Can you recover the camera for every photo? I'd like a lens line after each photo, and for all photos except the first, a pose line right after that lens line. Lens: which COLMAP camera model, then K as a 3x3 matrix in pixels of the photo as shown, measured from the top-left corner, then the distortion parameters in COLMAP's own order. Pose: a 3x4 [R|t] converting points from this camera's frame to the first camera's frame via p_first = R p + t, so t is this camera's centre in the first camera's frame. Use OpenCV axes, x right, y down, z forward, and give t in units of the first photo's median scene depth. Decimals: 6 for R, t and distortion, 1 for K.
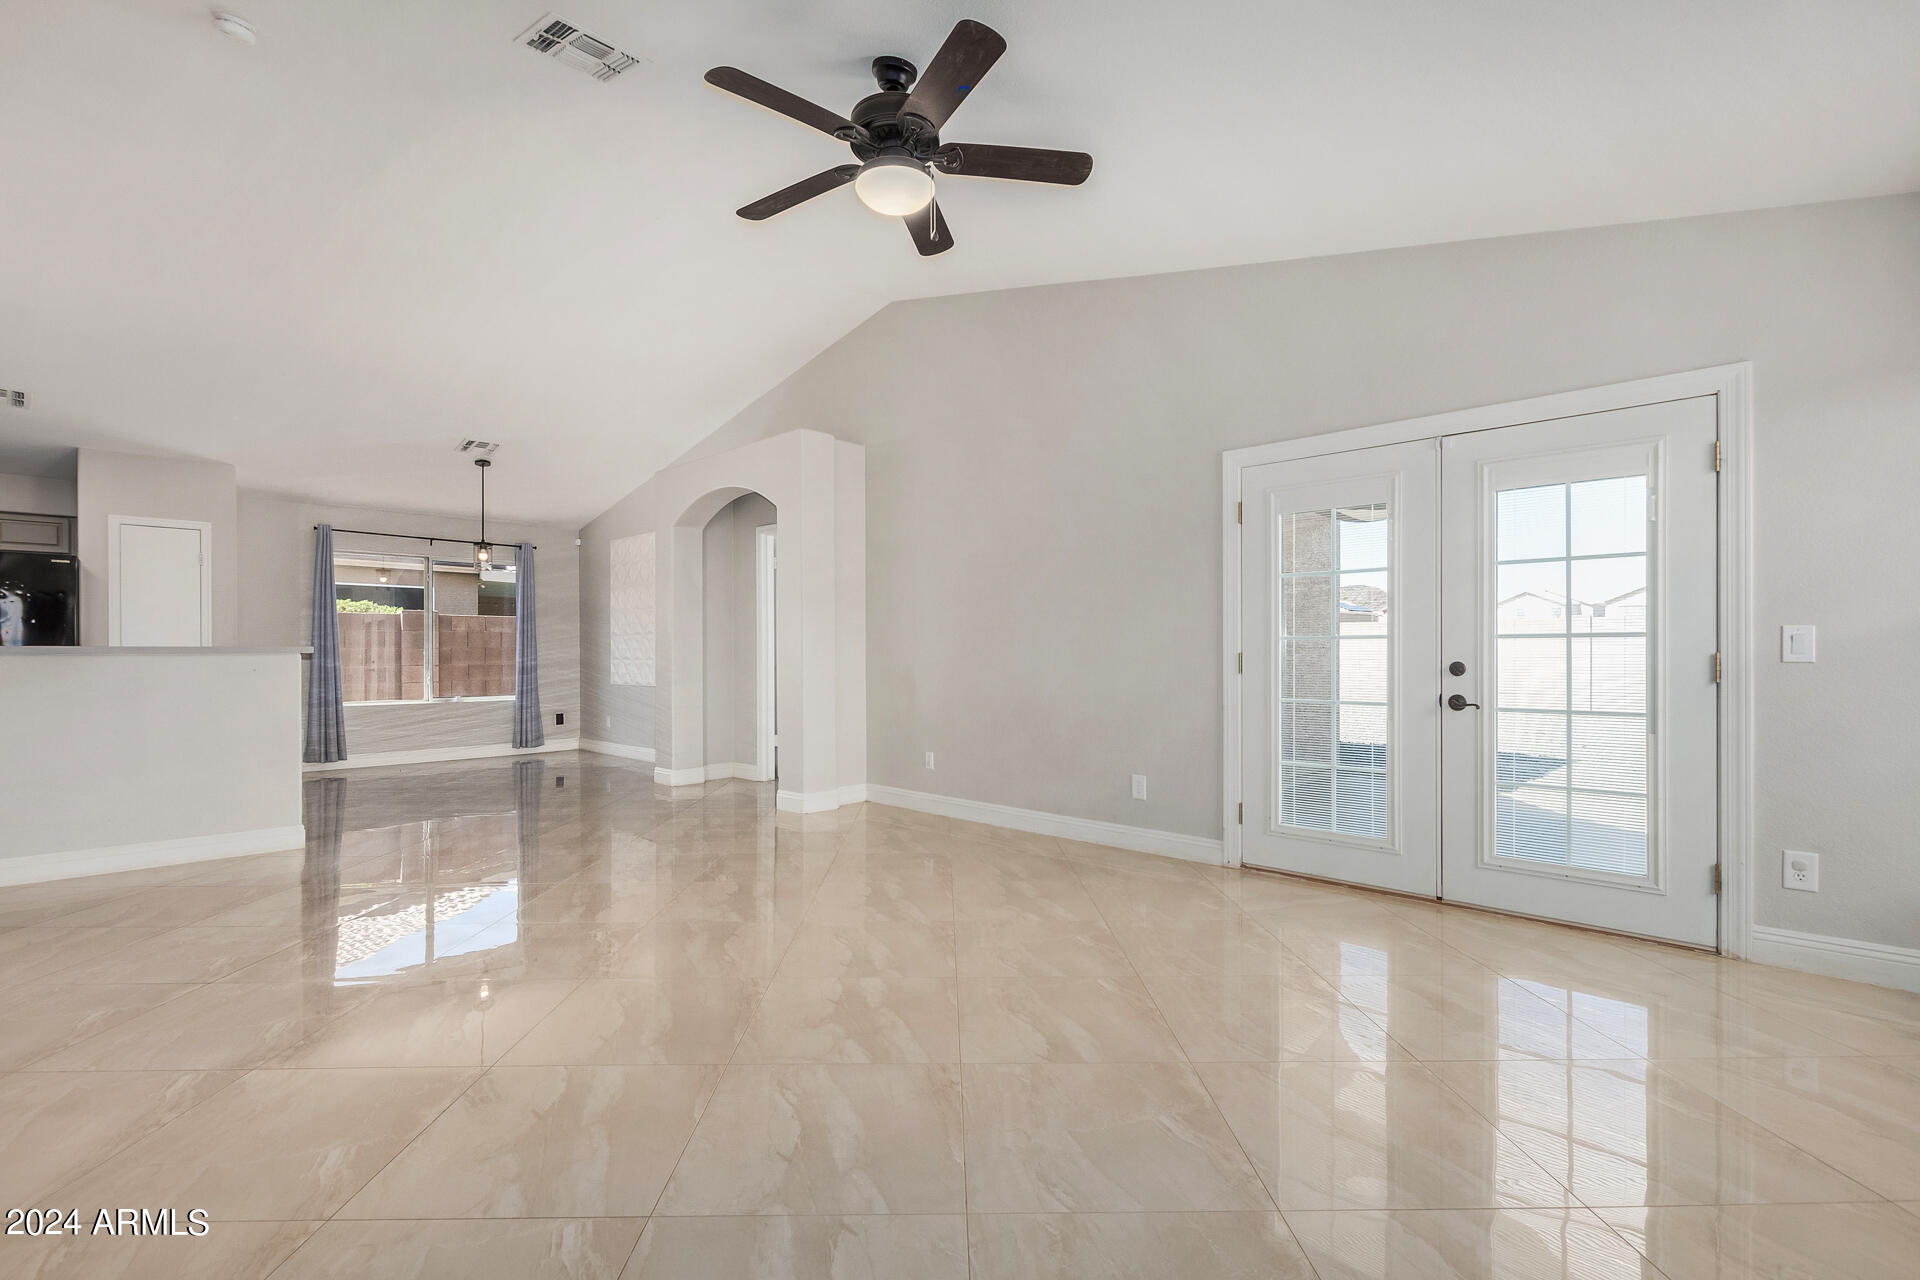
lens RADIAL K [[892.8, 0, 961.0], [0, 892.8, 651.6], [0, 0, 1]] dist [0.001917, -0.000349]
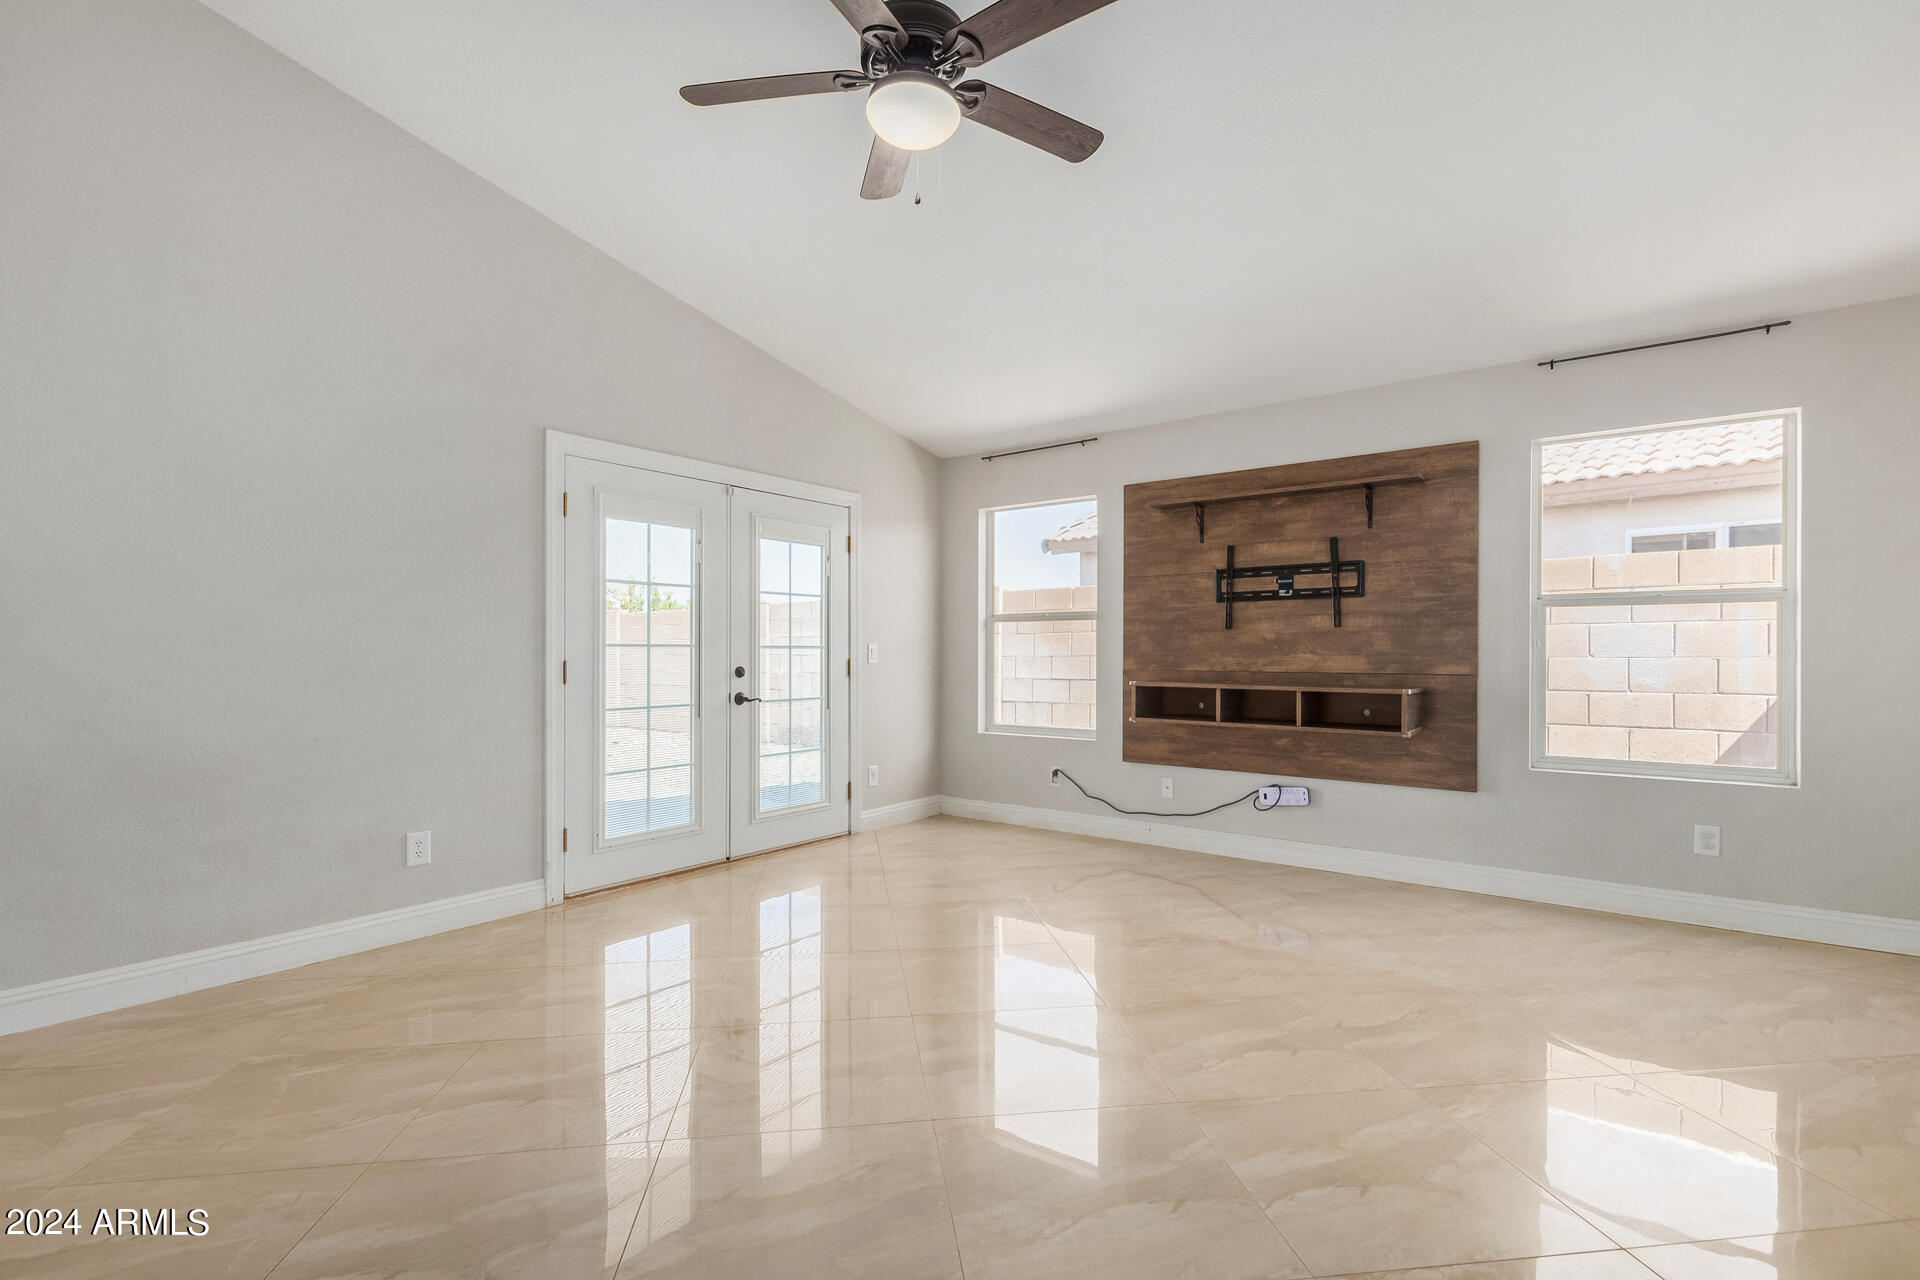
lens RADIAL K [[892.8, 0, 961.0], [0, 892.8, 651.6], [0, 0, 1]] dist [0.001917, -0.000349]
pose [[-0.124674, -0.001469, 0.992197, -0.731147], [-0.001878, 0.999997, 0.001245, -0.011796], [-0.992196, -0.001708, -0.124676, 0.840174]]
